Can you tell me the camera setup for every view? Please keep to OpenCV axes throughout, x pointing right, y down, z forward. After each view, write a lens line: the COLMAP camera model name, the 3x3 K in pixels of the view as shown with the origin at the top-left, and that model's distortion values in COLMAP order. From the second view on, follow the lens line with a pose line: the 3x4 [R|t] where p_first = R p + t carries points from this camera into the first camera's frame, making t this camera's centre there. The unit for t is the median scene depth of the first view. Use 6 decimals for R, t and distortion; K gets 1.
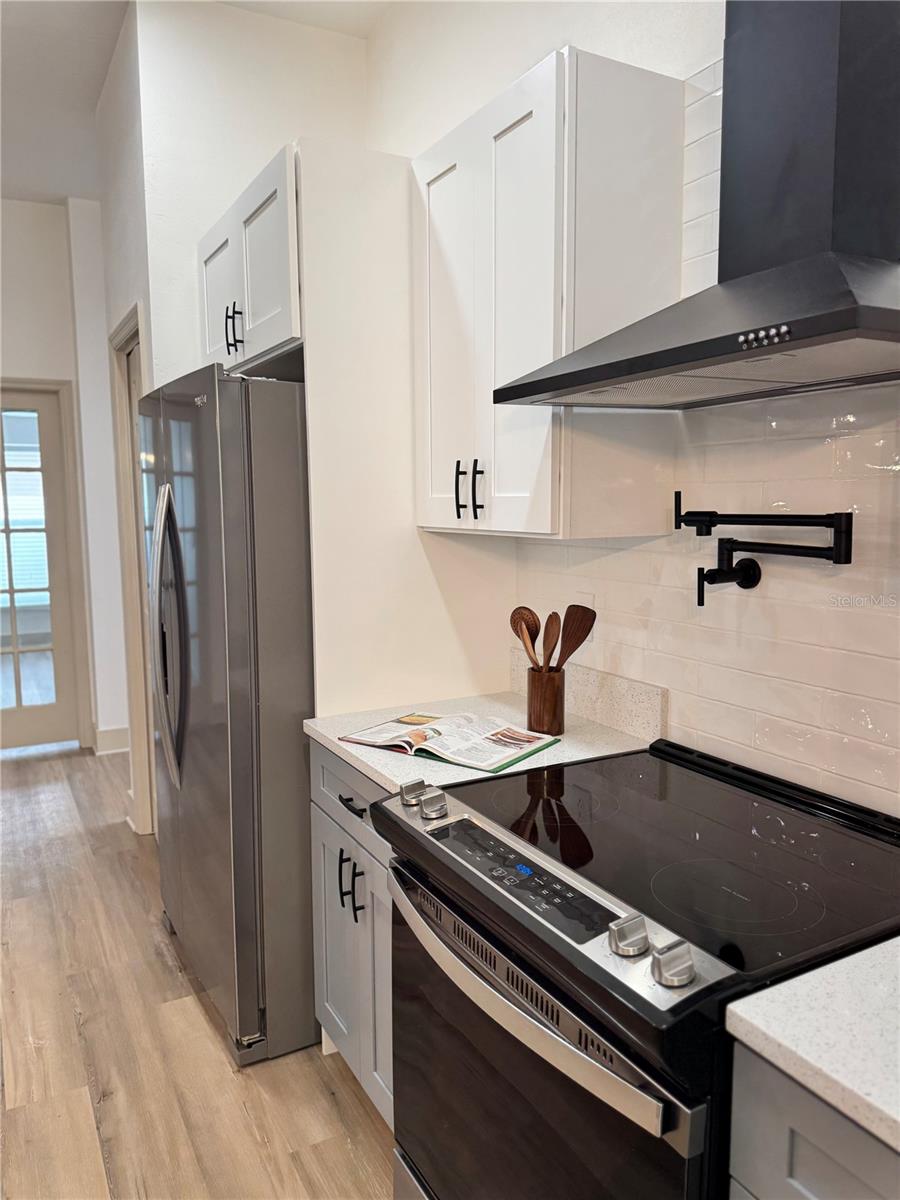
lens RADIAL K [[857.2, 0, 450.0], [0, 857.2, 600.0], [0, 0, 1]] dist [-0.009853, -0.005289]
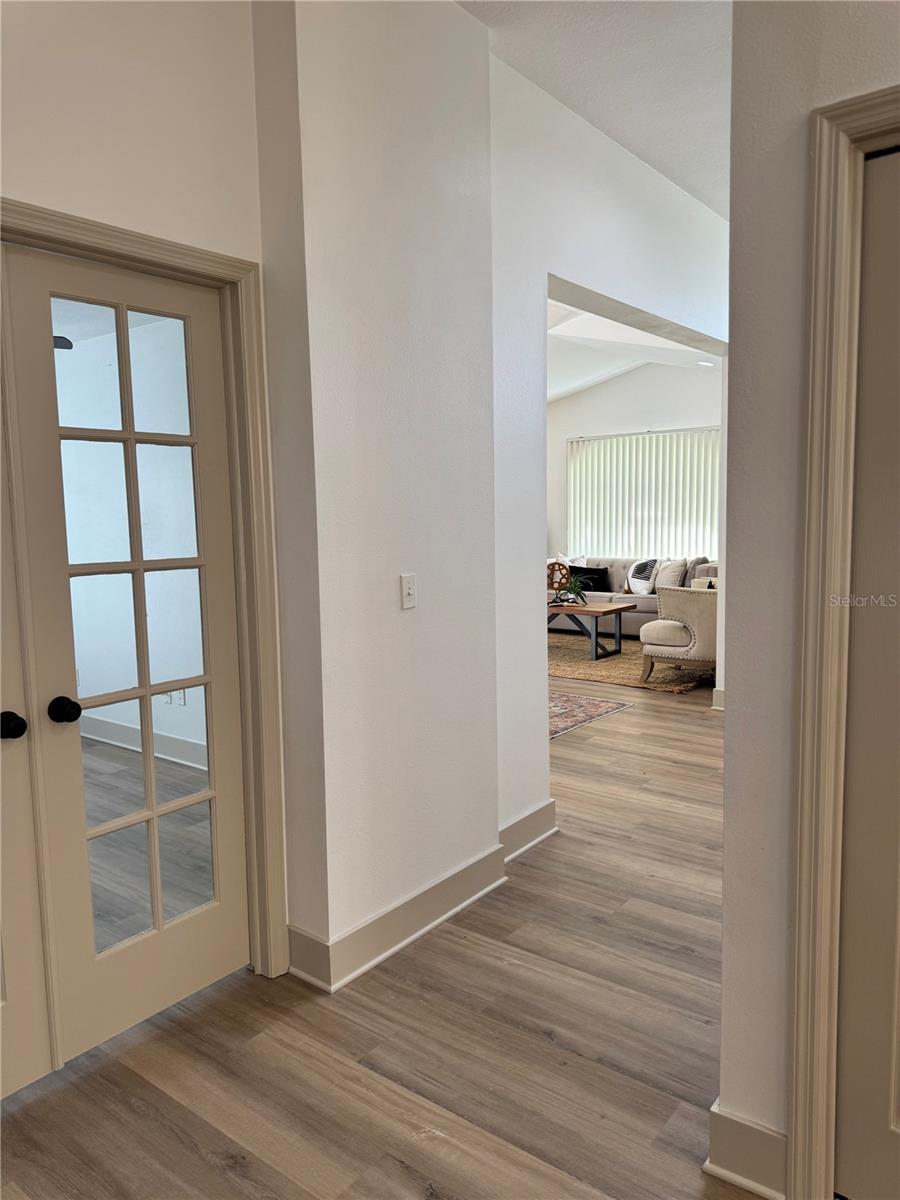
lens RADIAL K [[848.5, 0, 444.8], [0, 848.5, 599.4], [0, 0, 1]] dist [-0.005902, -0.005007]
pose [[0.922086, -0.057093, 0.382750, -0.538228], [0.063432, 0.997978, -0.003952, -0.050111], [-0.381751, 0.027922, 0.923843, 0.496974]]
